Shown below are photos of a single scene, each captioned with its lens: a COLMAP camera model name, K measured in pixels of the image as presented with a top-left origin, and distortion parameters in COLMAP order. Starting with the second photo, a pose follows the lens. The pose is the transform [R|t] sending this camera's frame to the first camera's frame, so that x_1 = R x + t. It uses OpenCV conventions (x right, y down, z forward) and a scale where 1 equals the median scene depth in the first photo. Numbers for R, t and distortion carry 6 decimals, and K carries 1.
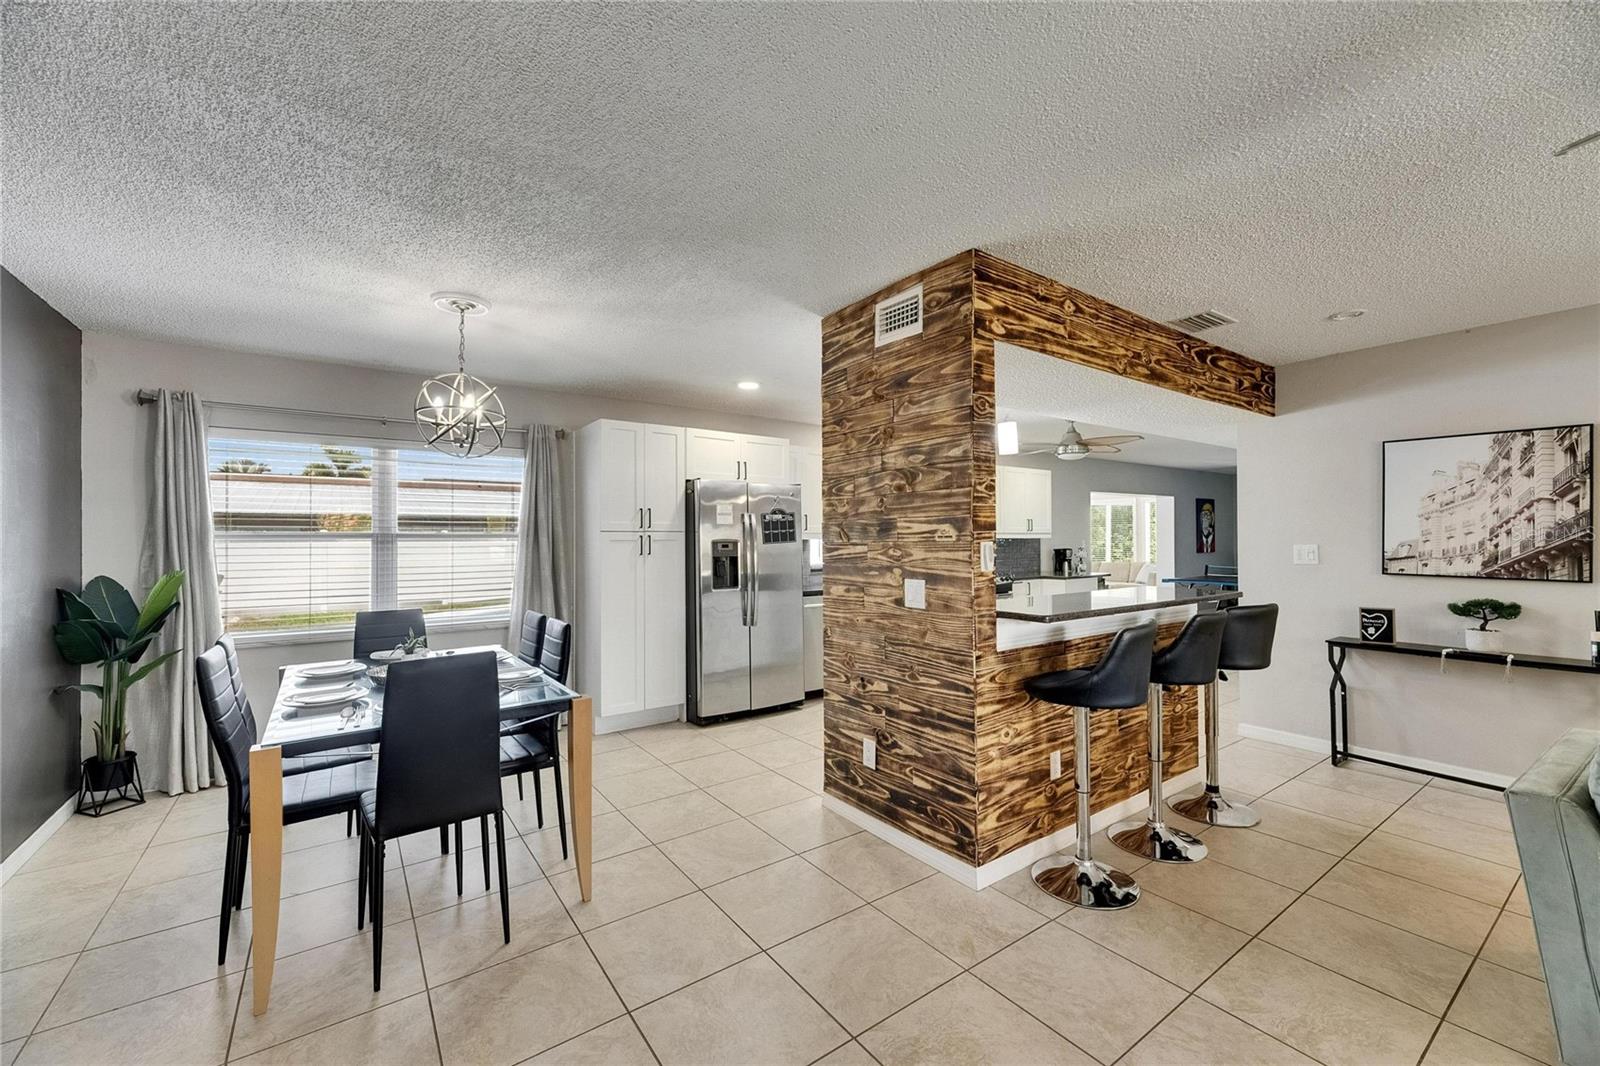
lens RADIAL K [[643.2, 0, 798.0], [0, 643.2, 532.4], [0, 0, 1]] dist [0.008638, -0.002993]
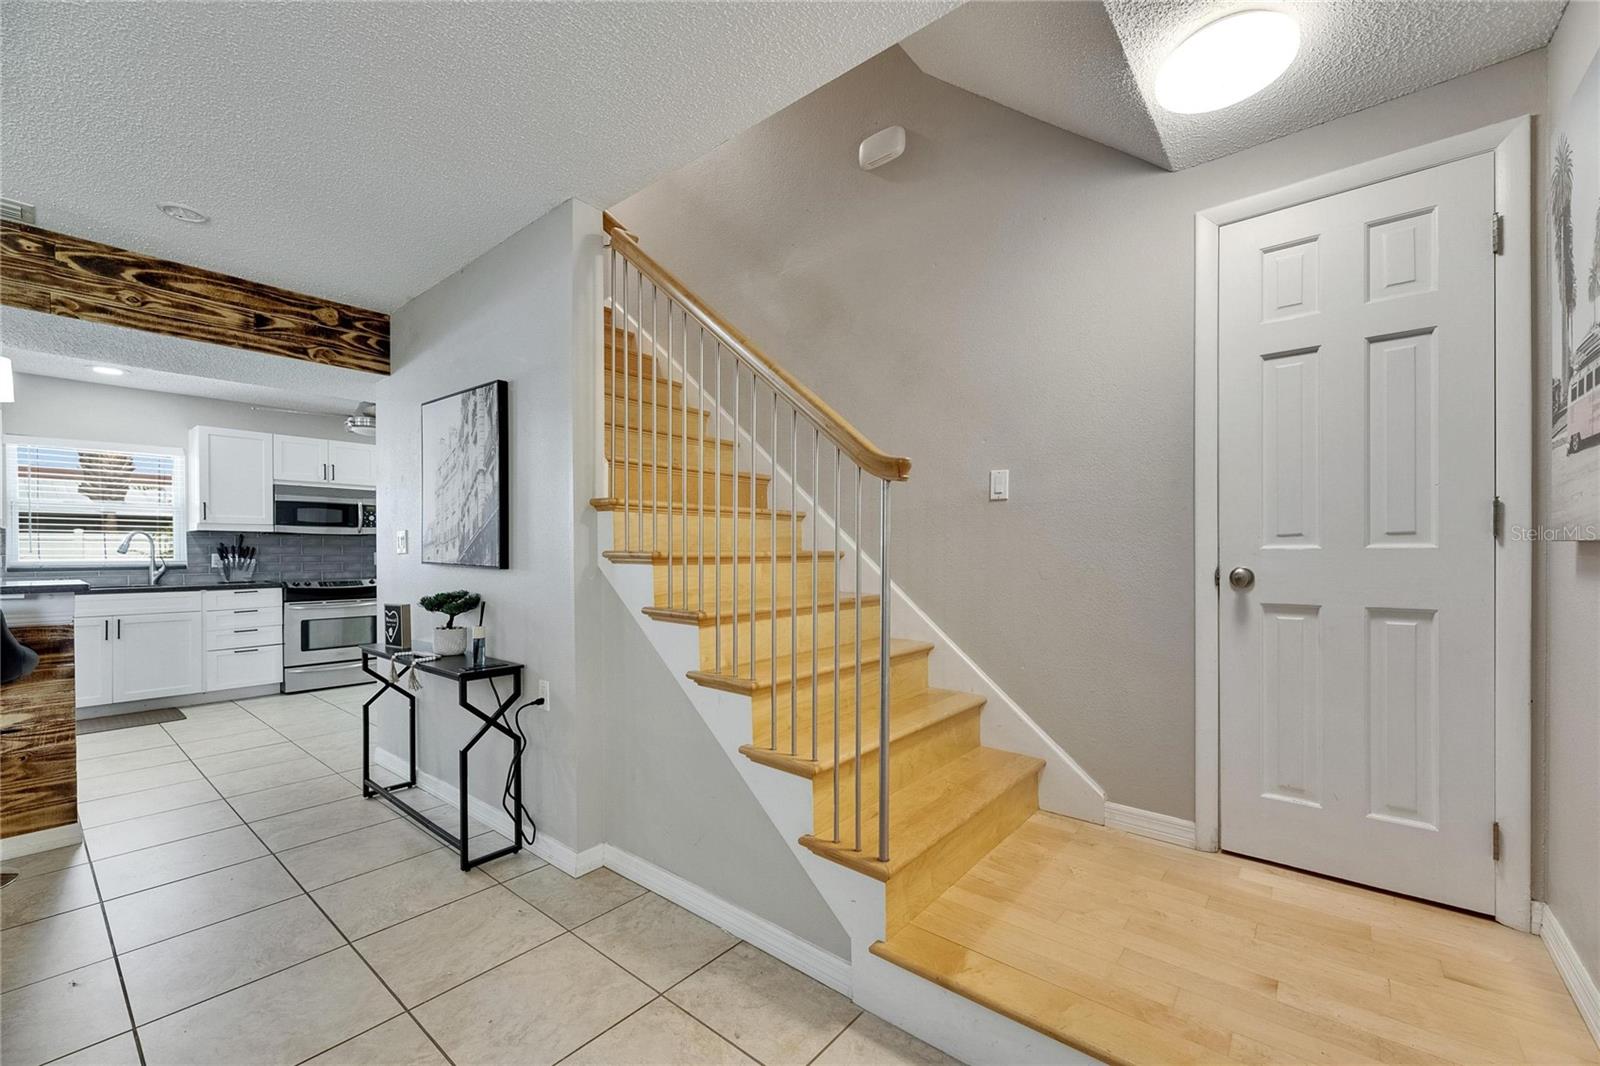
lens RADIAL K [[643.2, 0, 801.8], [0, 643.2, 555.8], [0, 0, 1]] dist [0.008638, -0.002993]
pose [[0.965842, 0.004555, 0.259092, 1.319442], [-0.009251, 0.999814, 0.016908, 0.040943], [-0.258967, -0.018728, 0.965705, 0.080927]]
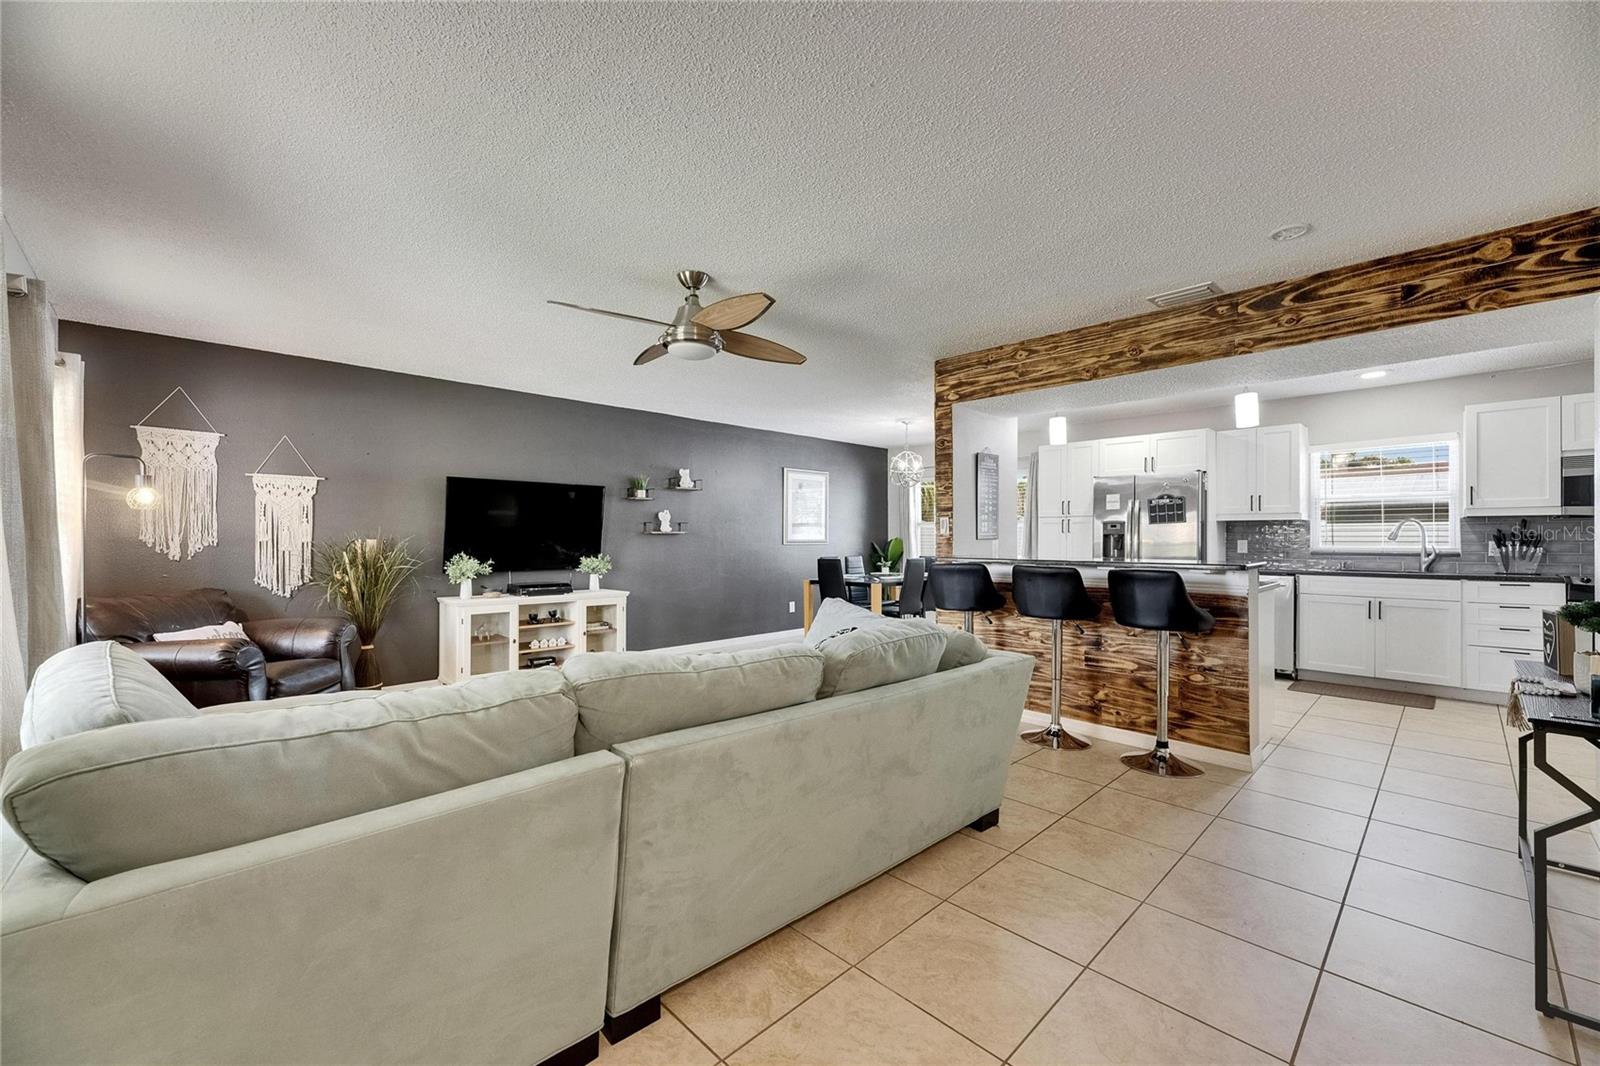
lens RADIAL K [[643.2, 0, 801.6], [0, 643.2, 539.2], [0, 0, 1]] dist [0.008638, -0.002993]
pose [[0.151268, 0.006864, -0.988469, 1.542800], [0.011365, 0.999898, 0.008682, 0.041411], [0.988427, -0.012547, 0.151174, 0.246070]]
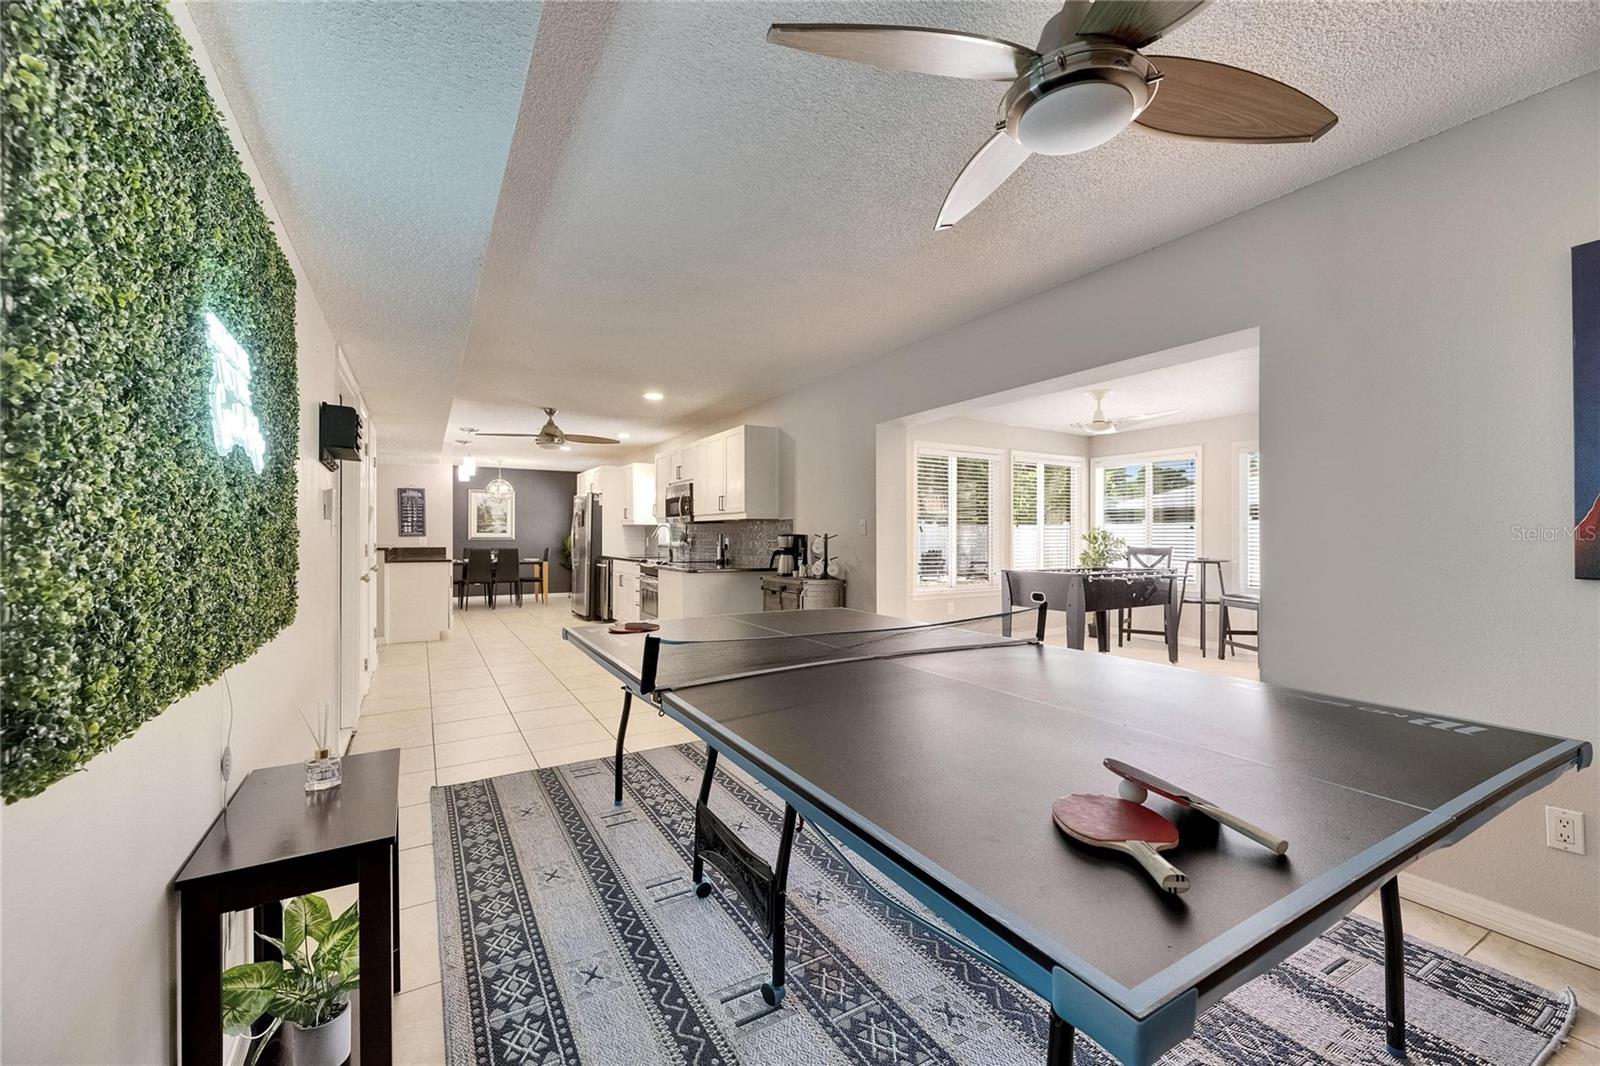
lens RADIAL K [[643.2, 0, 803.0], [0, 643.2, 523.6], [0, 0, 1]] dist [0.008638, -0.002993]
pose [[-0.083344, -0.013154, -0.996434, 2.618827], [0.010291, 0.999848, -0.014059, 0.059754], [0.996468, -0.011426, -0.083196, 2.676131]]
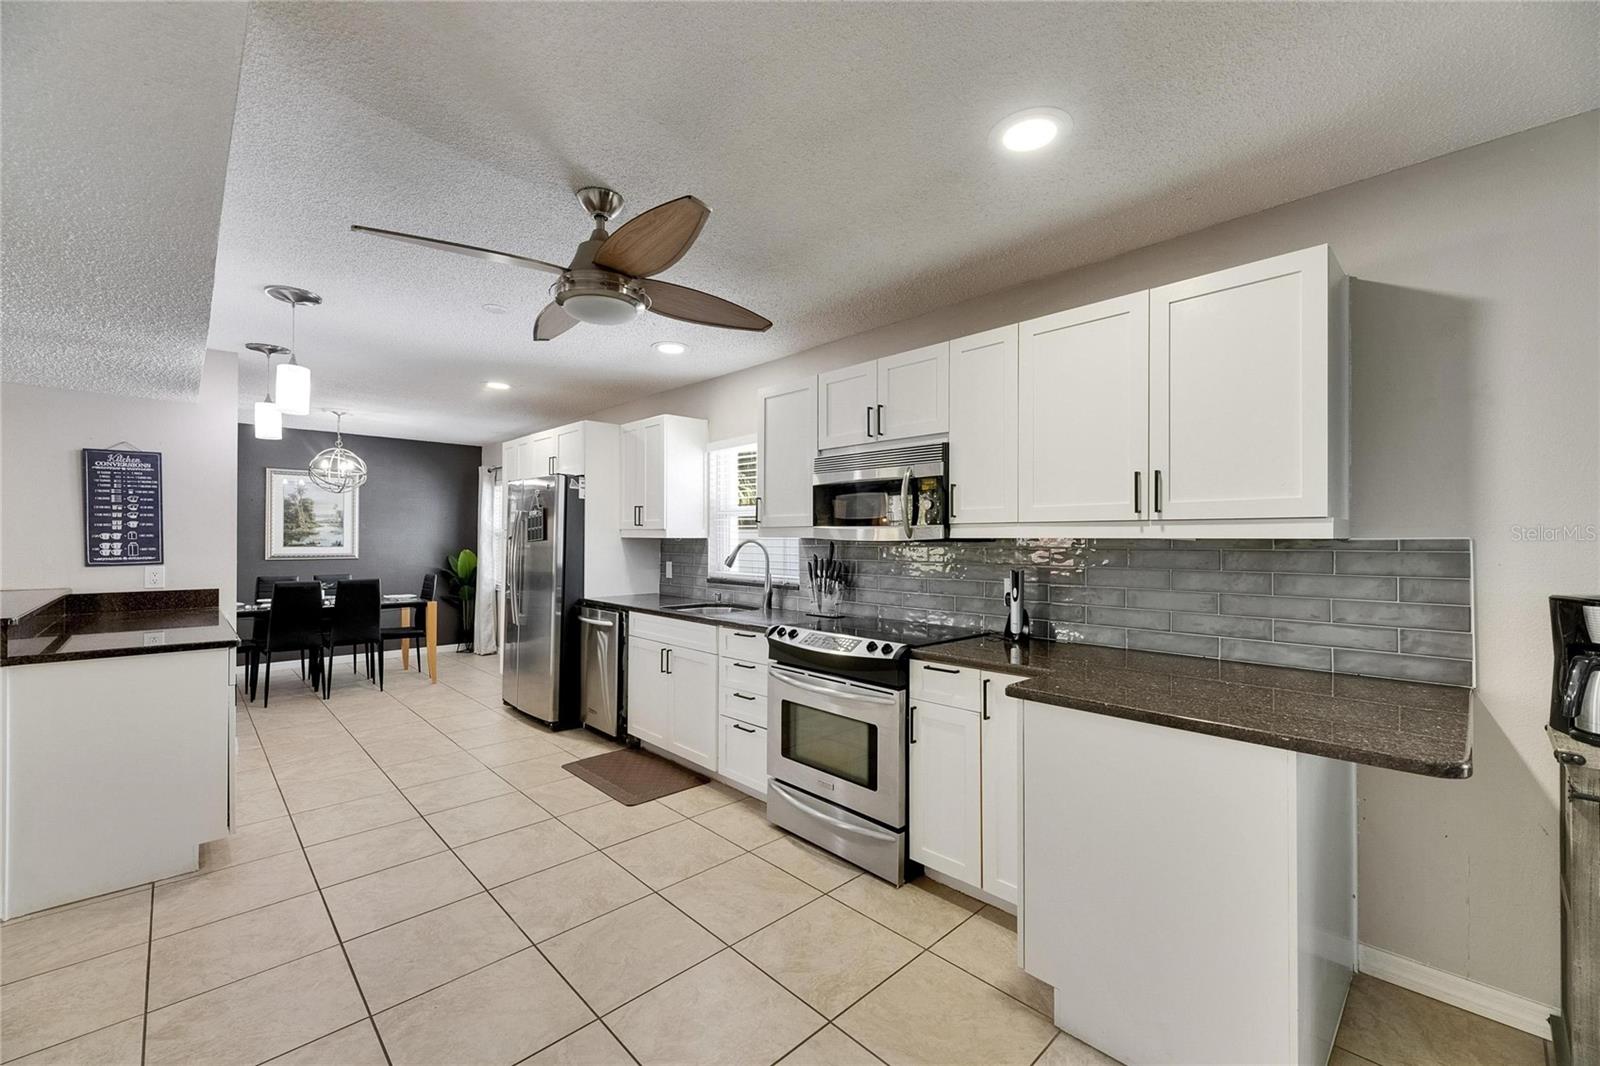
lens RADIAL K [[643.2, 0, 805.2], [0, 643.2, 538.6], [0, 0, 1]] dist [0.008638, -0.002993]
pose [[0.149929, 0.005996, -0.988679, 1.410998], [0.006913, 0.999951, 0.007113, 0.013636], [0.988673, -0.007901, 0.149880, 1.862626]]
